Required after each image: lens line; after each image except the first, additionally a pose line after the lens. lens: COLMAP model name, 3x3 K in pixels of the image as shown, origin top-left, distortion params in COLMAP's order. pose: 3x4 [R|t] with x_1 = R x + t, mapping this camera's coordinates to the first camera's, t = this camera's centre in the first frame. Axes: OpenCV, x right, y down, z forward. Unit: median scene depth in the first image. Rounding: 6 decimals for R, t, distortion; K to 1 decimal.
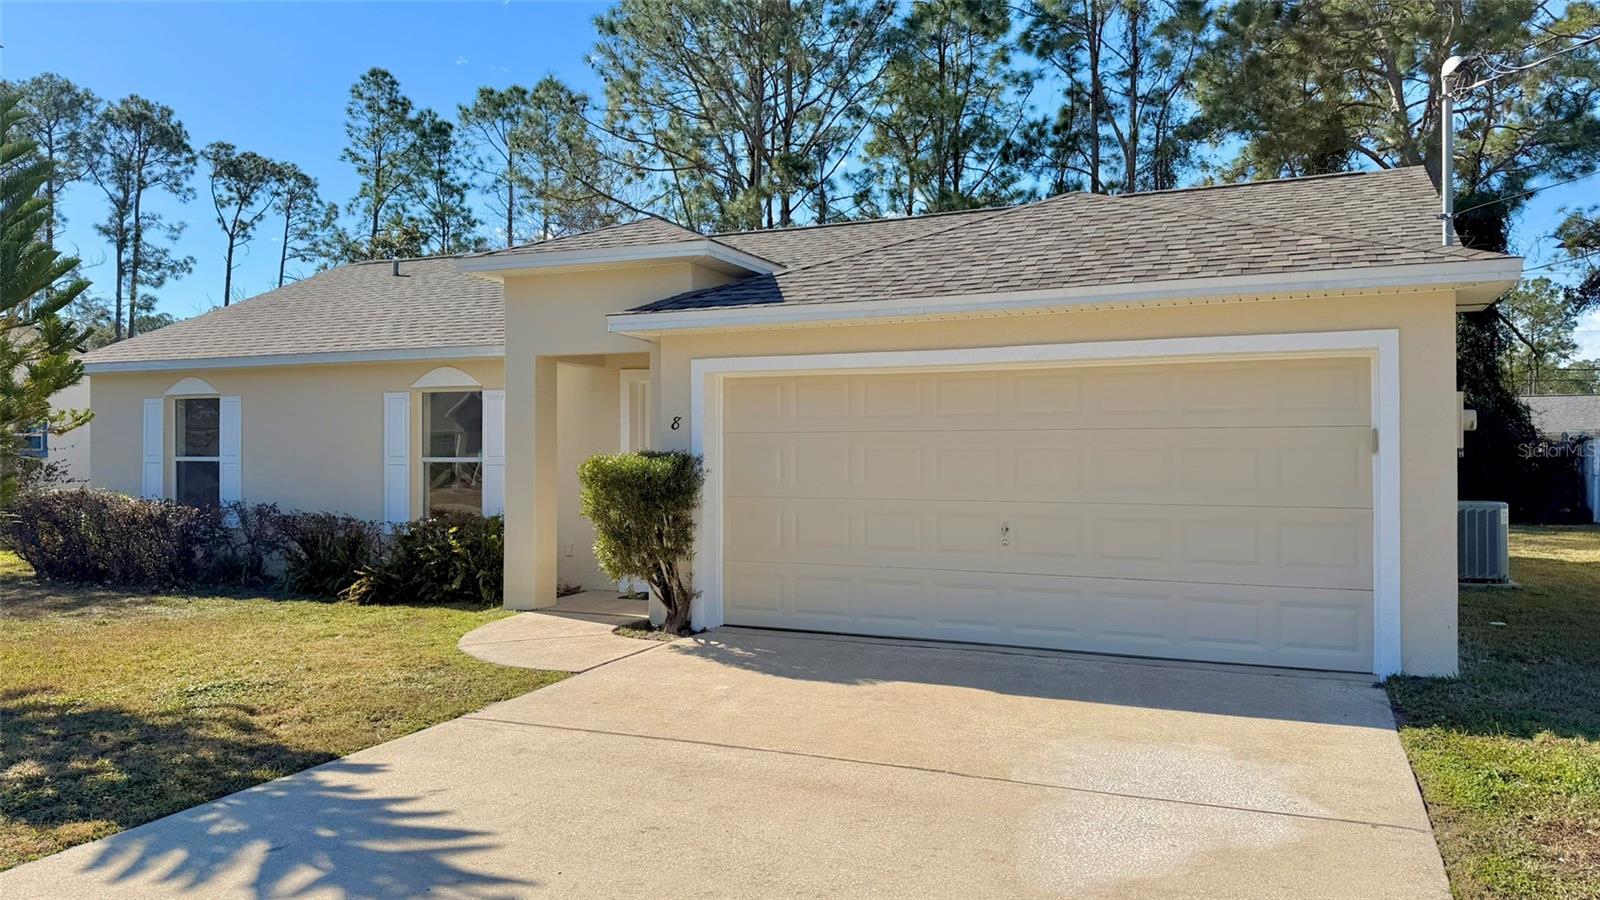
lens RADIAL K [[1129.2, 0, 800.0], [0, 1129.2, 450.0], [0, 0, 1]] dist [0.052617, -0.062902]
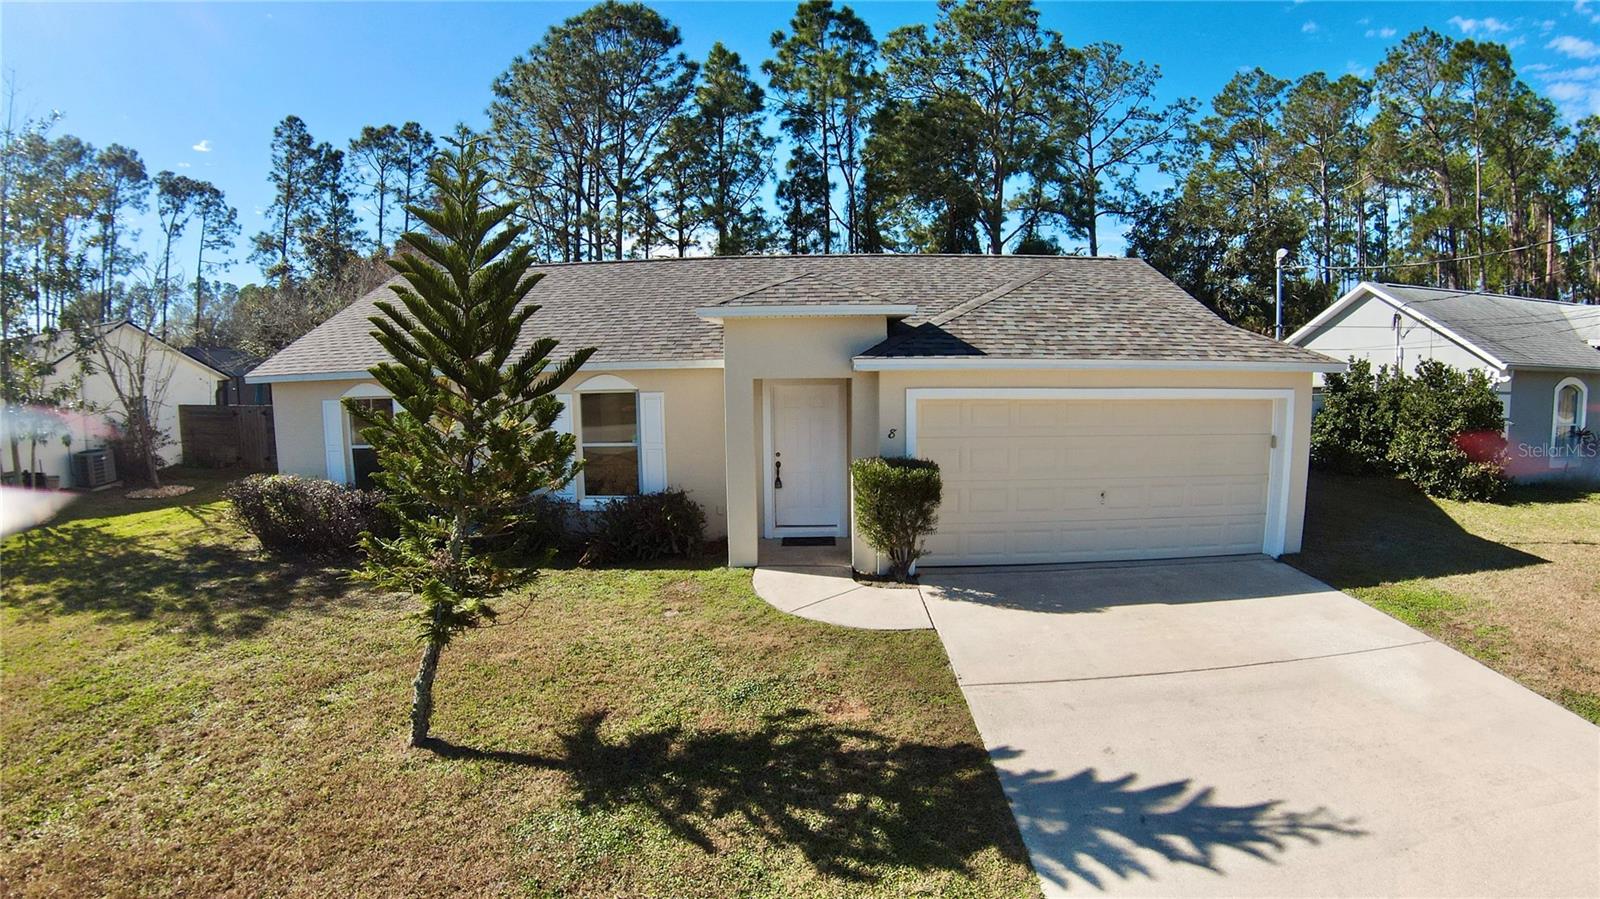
lens RADIAL K [[713.7, 0, 794.9], [0, 713.7, 433.5], [0, 0, 1]] dist [-0.187695, 0.032166]
pose [[0.925733, -0.060763, 0.373265, -0.102346], [0.017834, 0.992924, 0.117406, -0.023858], [-0.377758, -0.102030, 0.920266, 0.041847]]
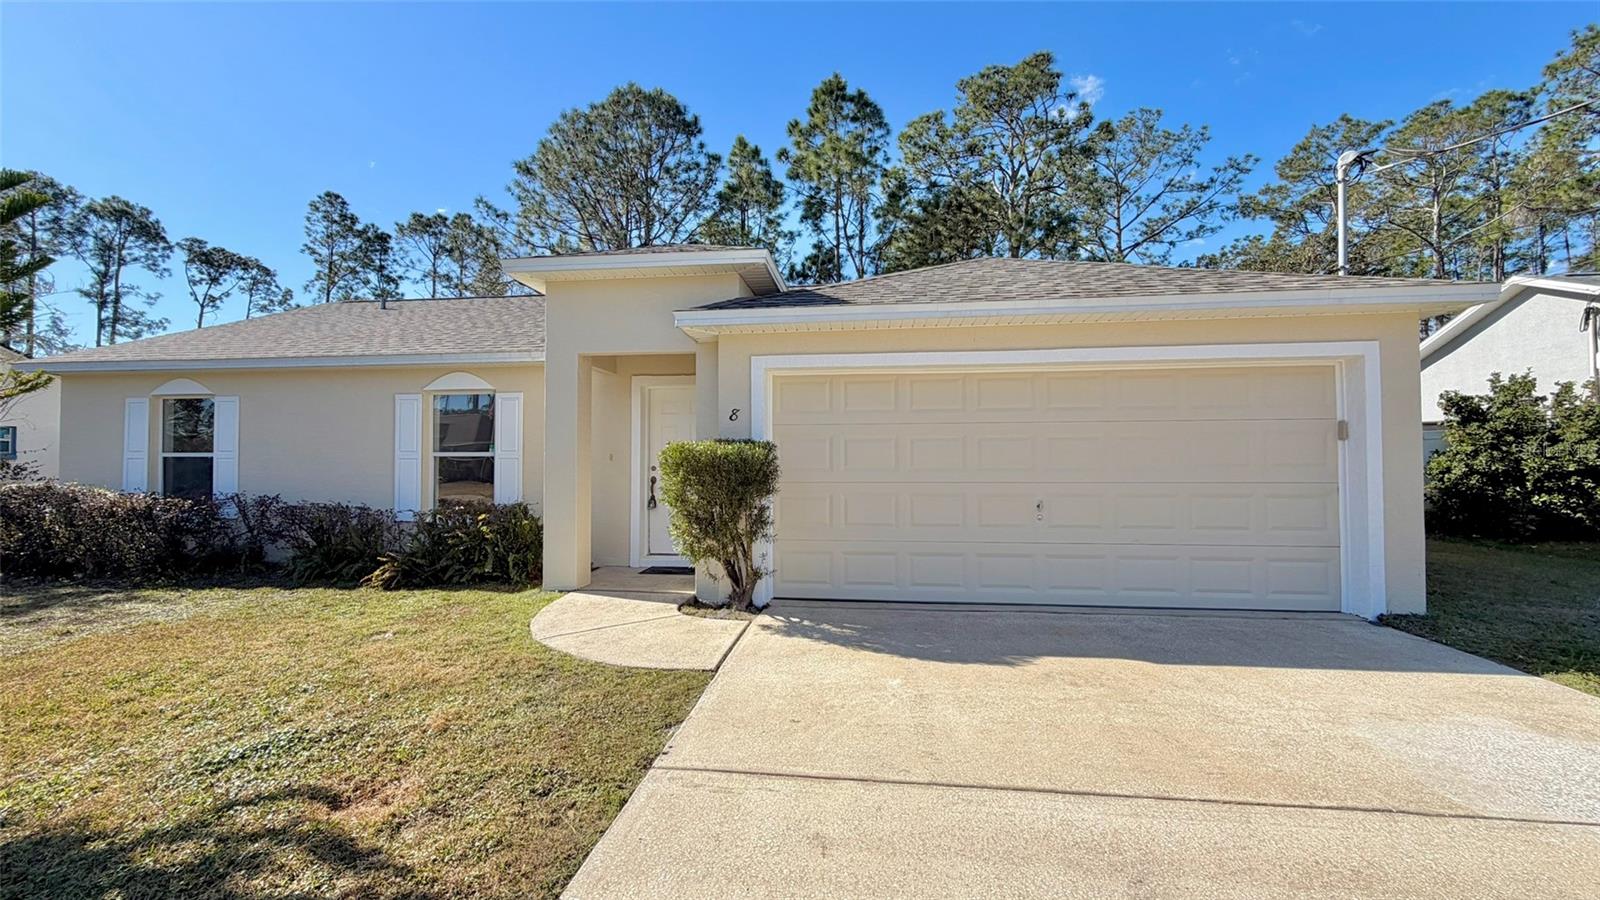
lens RADIAL K [[634.5, 0, 793.5], [0, 634.5, 449.4], [0, 0, 1]] dist [0.003216, 0.000162]
pose [[0.957619, 0.005737, 0.287982, -0.043783], [-0.000328, 0.999823, -0.018826, 0.003934], [-0.288039, 0.017934, 0.957451, 0.073966]]
